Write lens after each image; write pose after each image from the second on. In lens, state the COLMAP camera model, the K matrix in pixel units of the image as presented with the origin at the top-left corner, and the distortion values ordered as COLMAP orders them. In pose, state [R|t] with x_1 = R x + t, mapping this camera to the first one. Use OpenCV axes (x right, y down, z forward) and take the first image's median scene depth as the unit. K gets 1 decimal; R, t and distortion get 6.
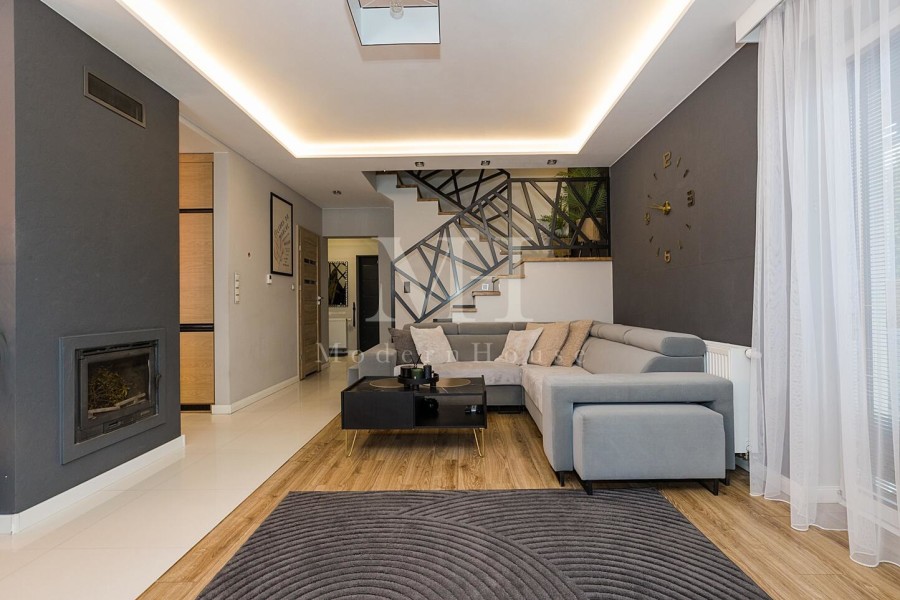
lens RADIAL K [[450.7, 0, 456.5], [0, 450.7, 294.7], [0, 0, 1]] dist [-0.012277, 0.000218]
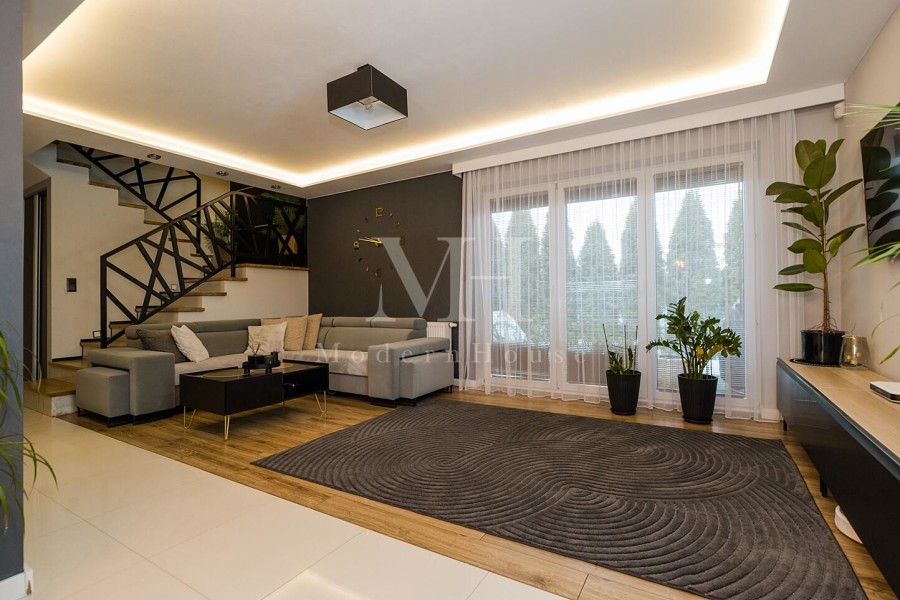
lens RADIAL K [[425.4, 0, 450.7], [0, 425.4, 292.7], [0, 0, 1]] dist [0.000315, 0.000068]
pose [[0.513717, 0.018403, 0.857762, -0.502668], [-0.006200, 0.999823, -0.017738, 0.009314], [-0.857937, 0.003794, 0.513740, 0.000119]]
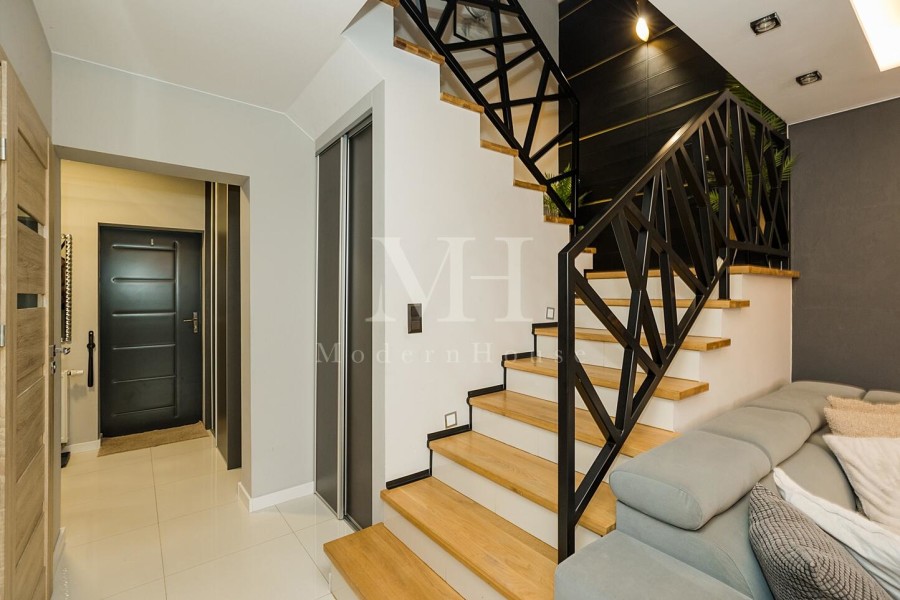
lens RADIAL K [[410.9, 0, 450.9], [0, 410.9, 296.7], [0, 0, 1]] dist [-0.000290, 0.000417]
pose [[0.779741, 0.007734, 0.626054, -0.360146], [-0.020004, 0.999721, 0.012565, -0.046767], [-0.625782, -0.022321, 0.779679, 0.845191]]
